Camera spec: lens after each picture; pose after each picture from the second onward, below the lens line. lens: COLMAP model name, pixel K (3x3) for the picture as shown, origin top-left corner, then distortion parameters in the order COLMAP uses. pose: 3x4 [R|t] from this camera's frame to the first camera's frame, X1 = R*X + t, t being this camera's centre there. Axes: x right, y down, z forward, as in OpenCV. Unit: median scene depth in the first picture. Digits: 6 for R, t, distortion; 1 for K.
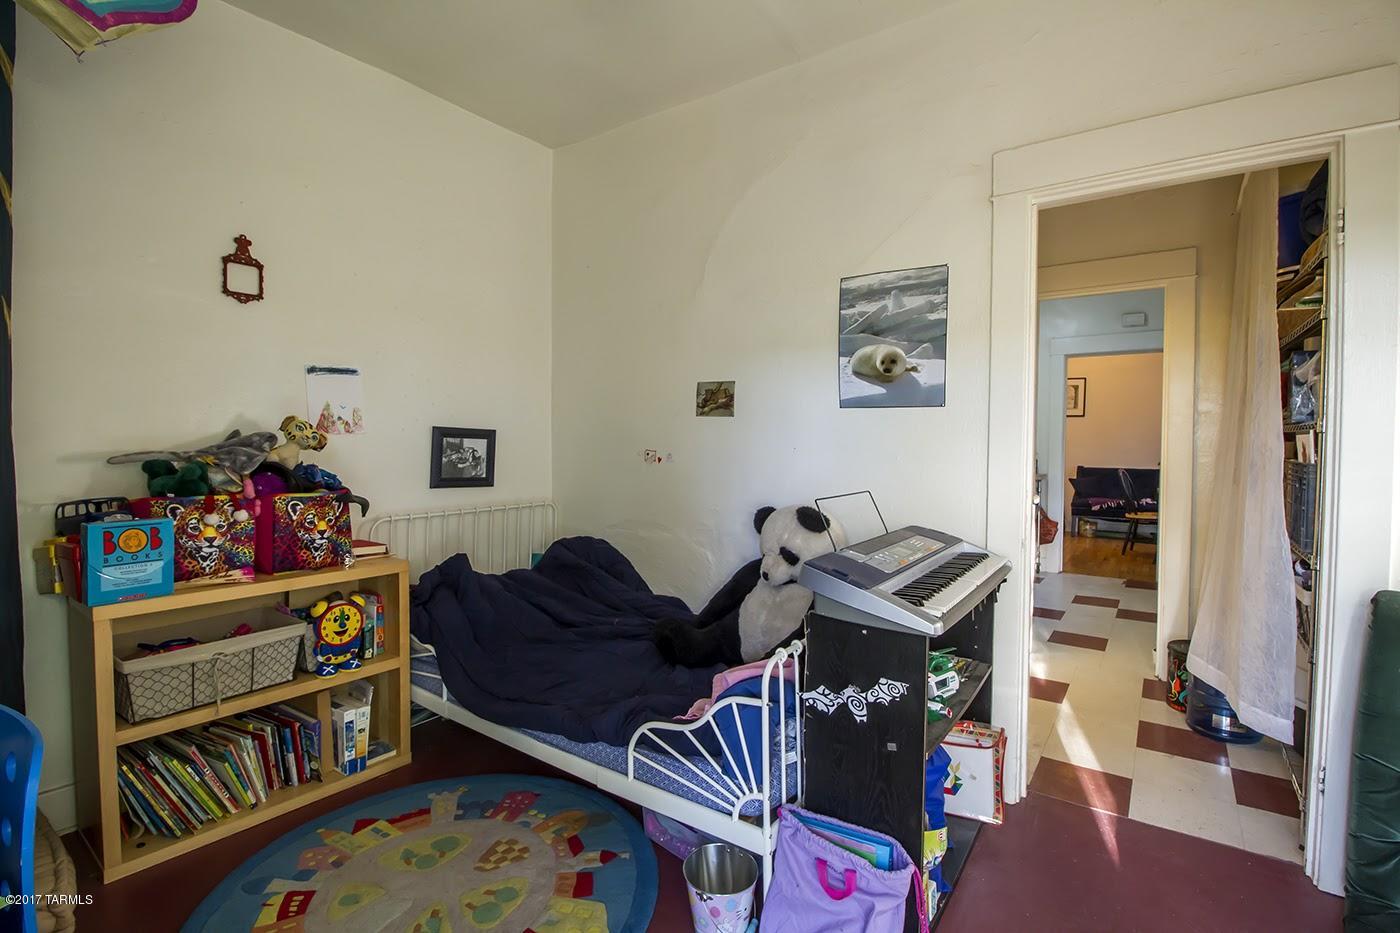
lens RADIAL K [[652.6, 0, 704.5], [0, 652.6, 458.0], [0, 0, 1]] dist [-0.000752, -0.009535]
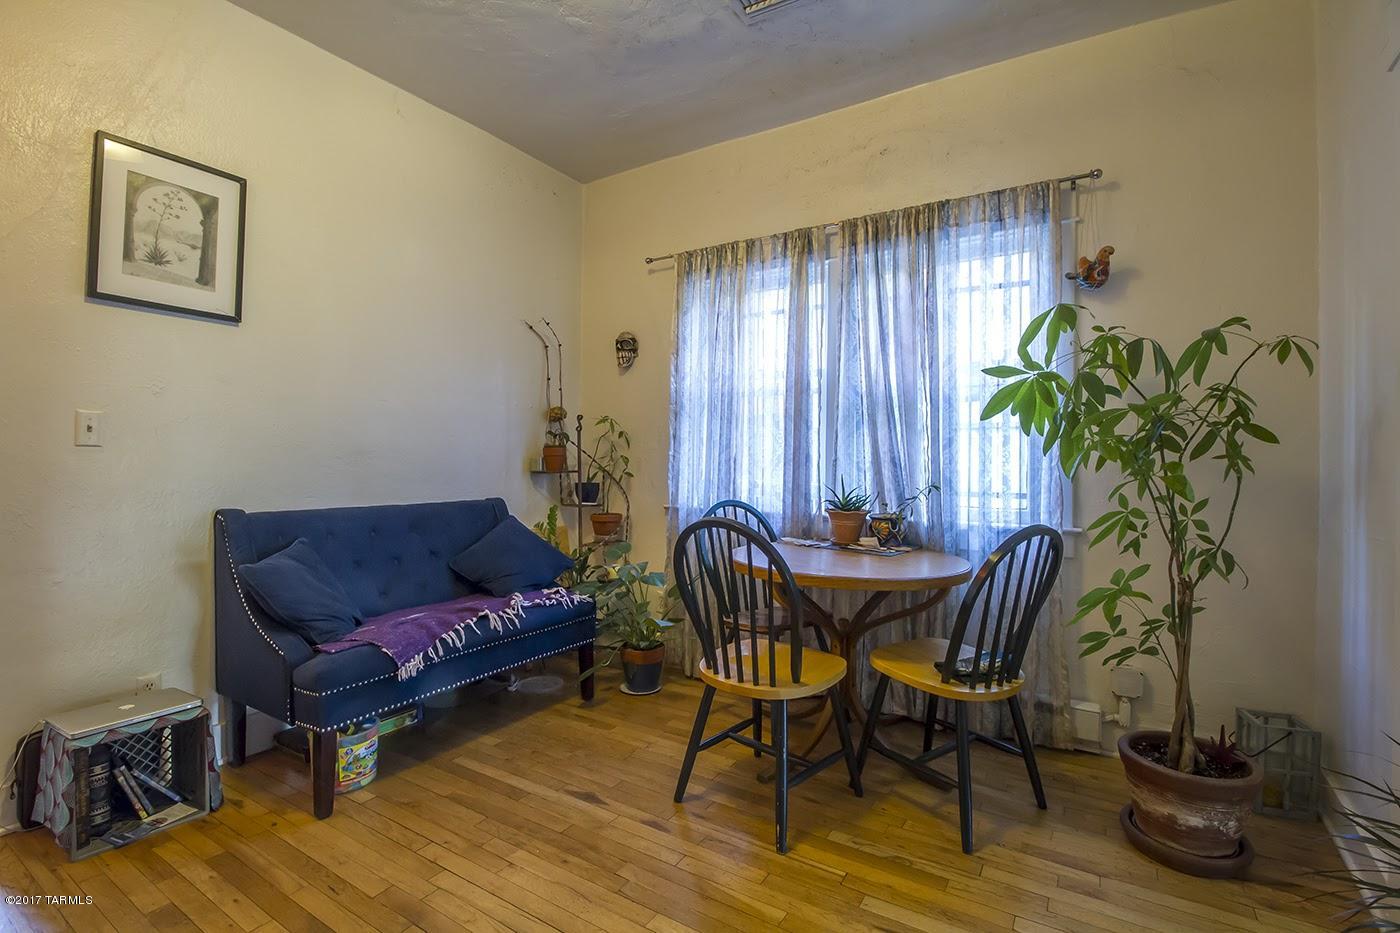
lens RADIAL K [[652.6, 0, 704.5], [0, 652.6, 458.0], [0, 0, 1]] dist [-0.000752, -0.009535]
pose [[-0.054139, -0.007823, 0.998503, 0.330187], [0.013710, 0.999869, 0.008577, -0.008674], [-0.998439, 0.014154, -0.054025, 0.891186]]
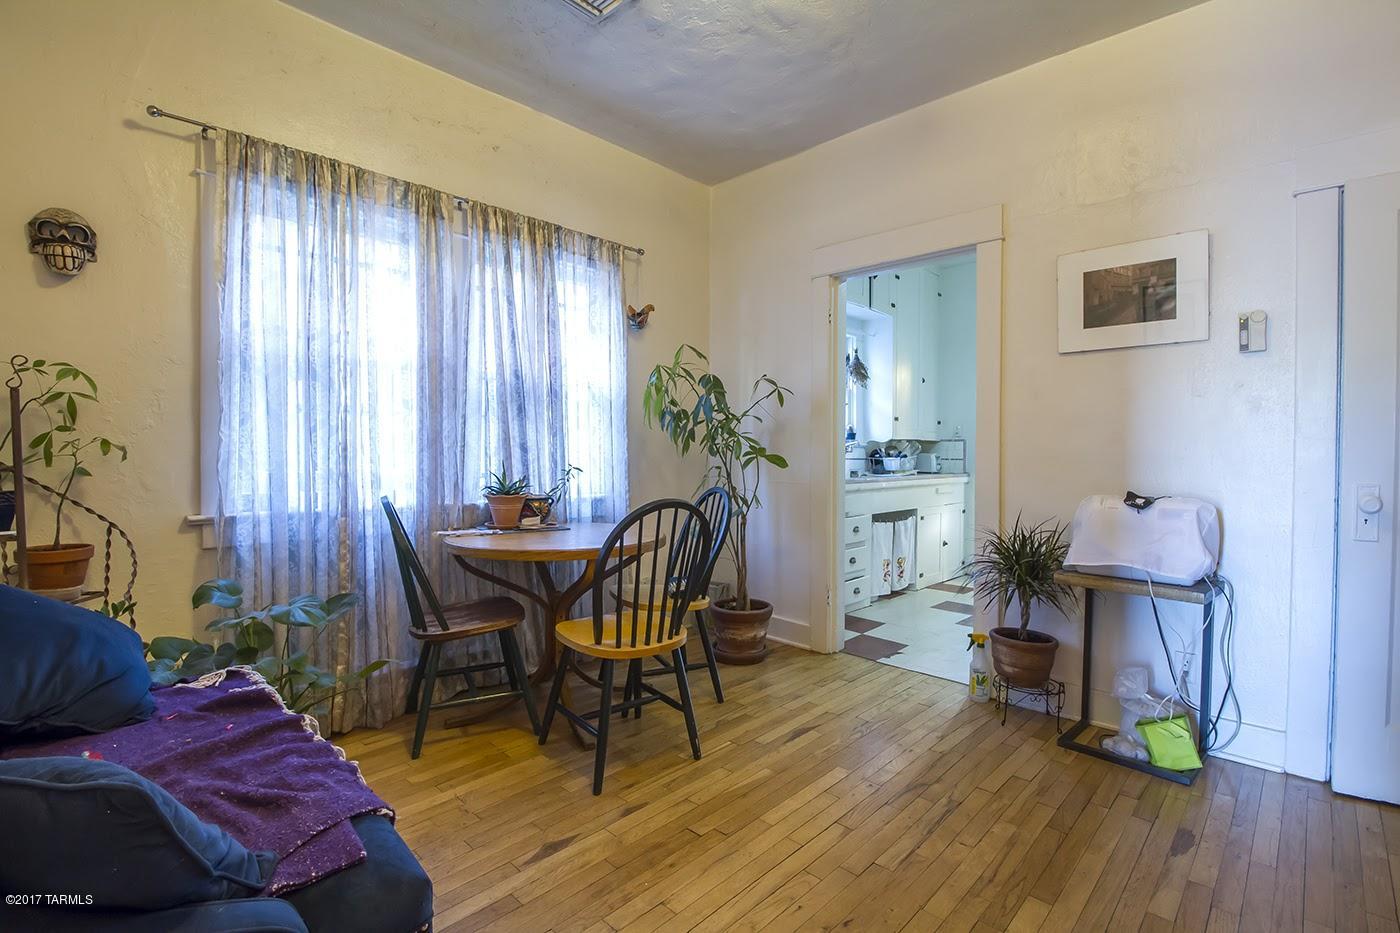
lens RADIAL K [[652.6, 0, 704.5], [0, 652.6, 458.0], [0, 0, 1]] dist [-0.000752, -0.009535]
pose [[-0.989352, -0.023123, 0.143692, 0.508971], [-0.016688, 0.998810, 0.045826, -0.015106], [-0.144581, 0.042940, -0.988561, 1.128191]]
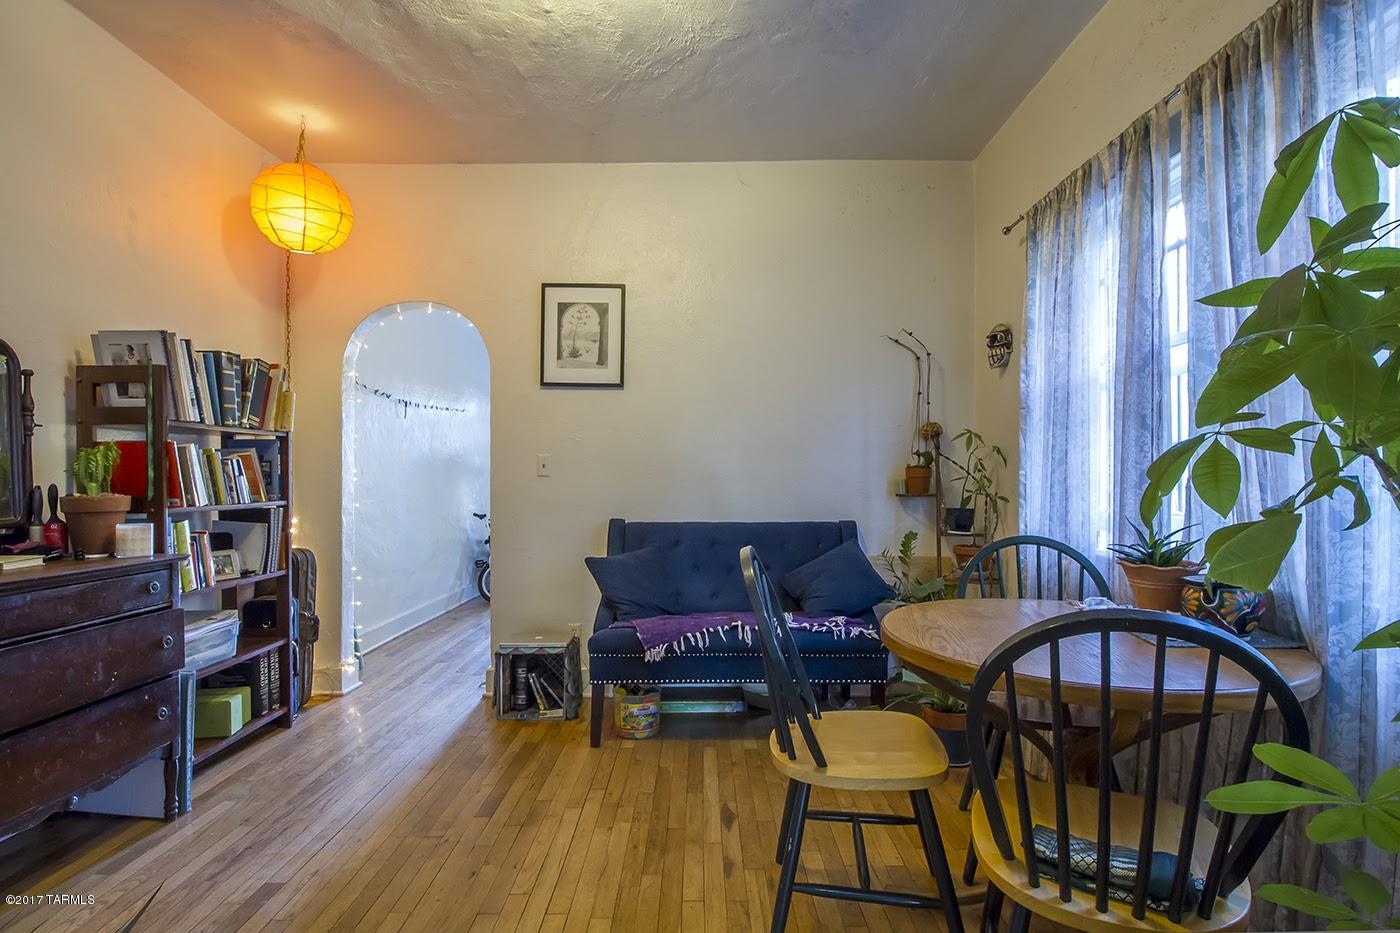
lens RADIAL K [[677.6, 0, 697.6], [0, 677.6, 476.9], [0, 0, 1]] dist [0.000886, -0.009604]
pose [[0.819903, -0.011422, 0.572388, 0.424918], [0.025358, 0.999544, -0.016376, -0.004709], [-0.571940, 0.027941, 0.819819, 0.707871]]
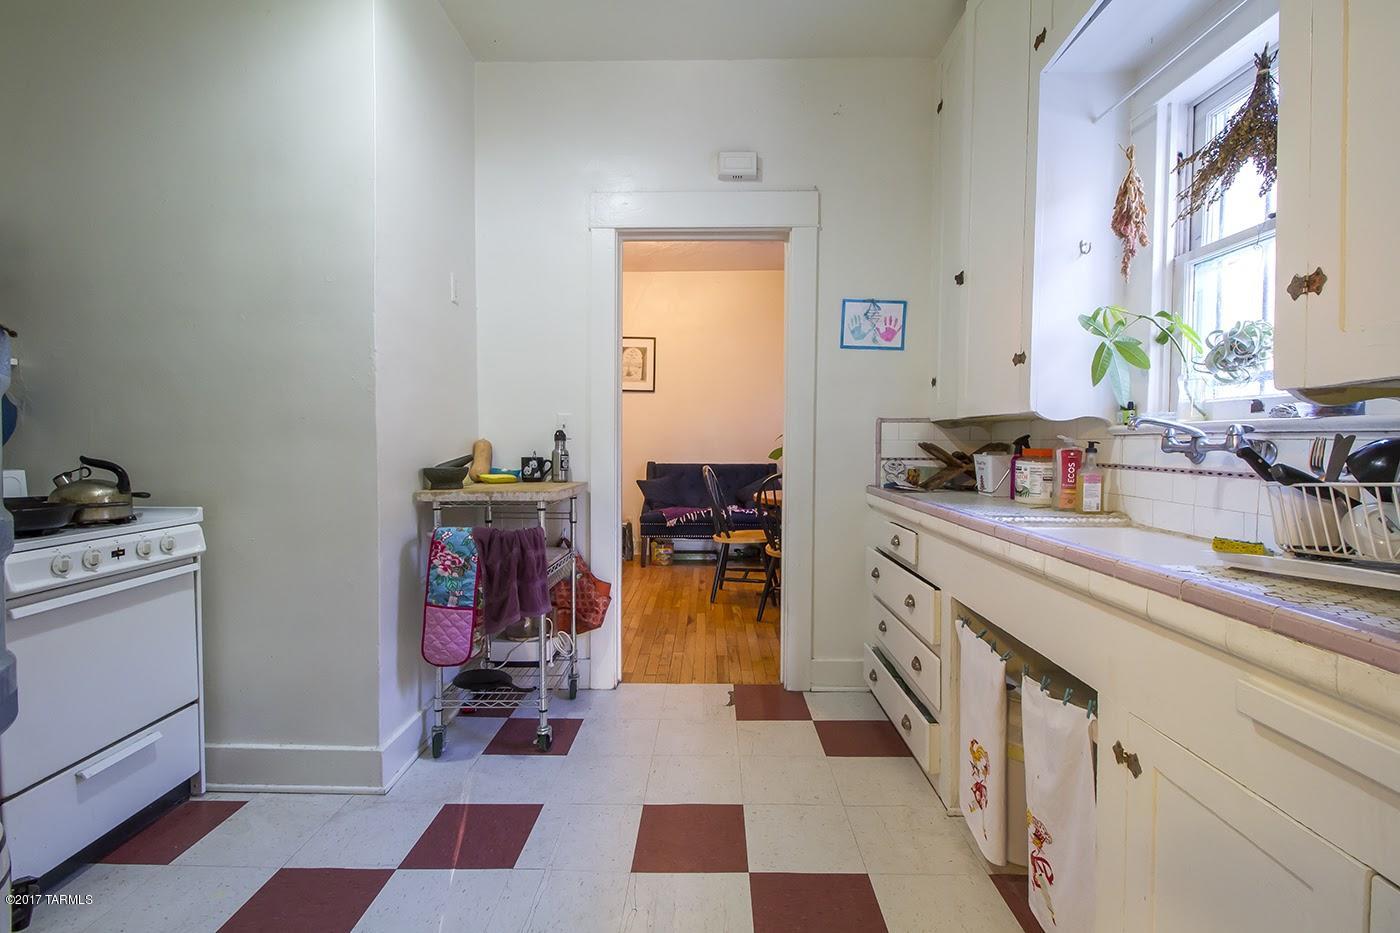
lens RADIAL K [[652.6, 0, 704.5], [0, 652.6, 458.0], [0, 0, 1]] dist [-0.000752, -0.009535]
pose [[0.823776, -0.021792, 0.566496, 0.240384], [0.019571, 0.999758, 0.010000, 0.002263], [-0.566577, 0.002850, 0.824004, 0.412556]]
